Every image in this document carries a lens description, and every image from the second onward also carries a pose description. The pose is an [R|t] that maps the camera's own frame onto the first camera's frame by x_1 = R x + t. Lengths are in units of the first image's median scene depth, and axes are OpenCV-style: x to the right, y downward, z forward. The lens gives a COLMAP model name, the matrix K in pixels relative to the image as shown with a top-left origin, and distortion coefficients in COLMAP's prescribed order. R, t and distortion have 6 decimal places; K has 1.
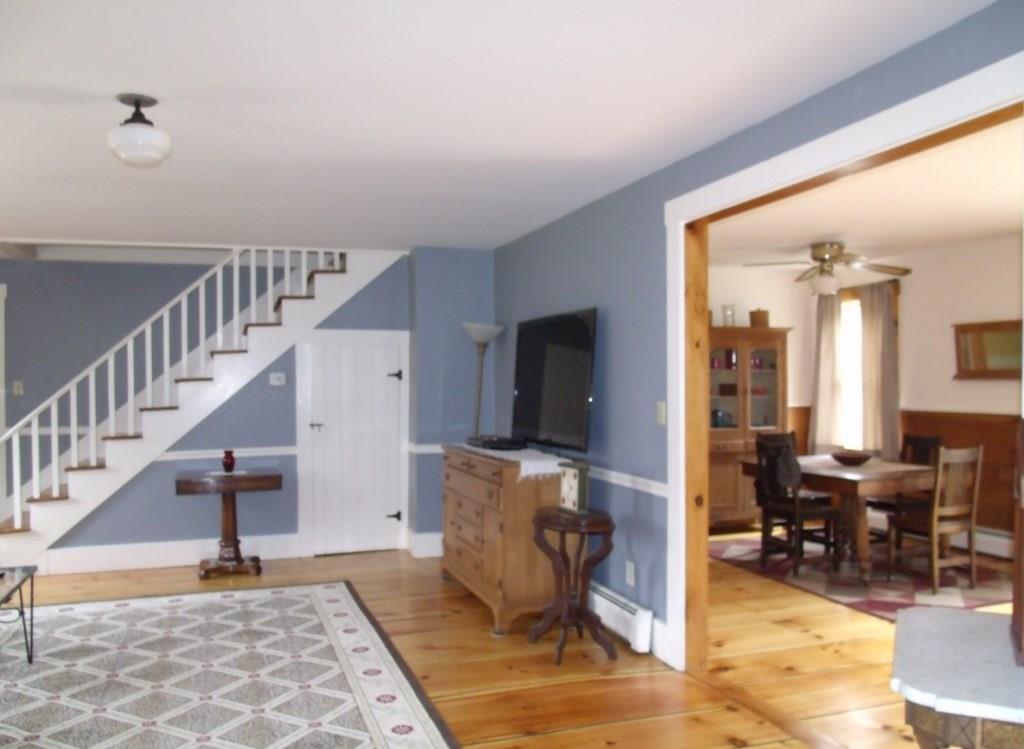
lens RADIAL K [[860.3, 0, 512.0], [0, 860.3, 374.5], [0, 0, 1]] dist [-0.003586, 0.000382]
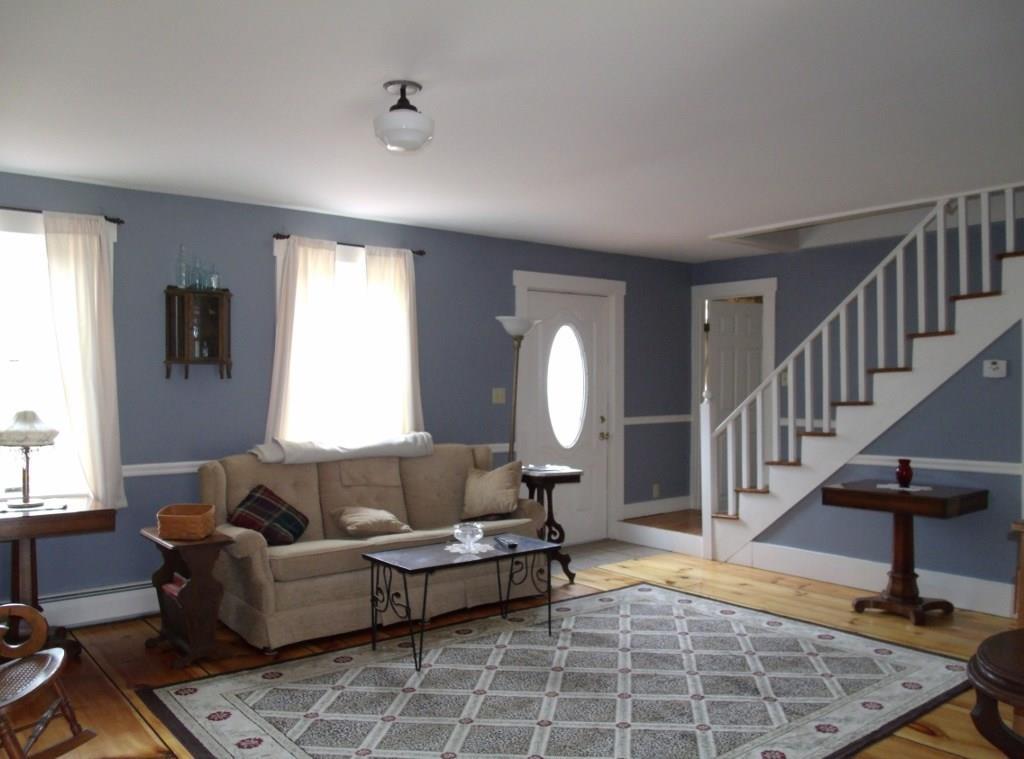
lens RADIAL K [[827.4, 0, 512.0], [0, 827.4, 379.5], [0, 0, 1]] dist [-0.014710, -0.003236]
pose [[0.341270, -0.001665, -0.939964, 0.297153], [0.009252, 0.999956, 0.001587, 0.012432], [0.939920, -0.009238, 0.341270, 0.462472]]
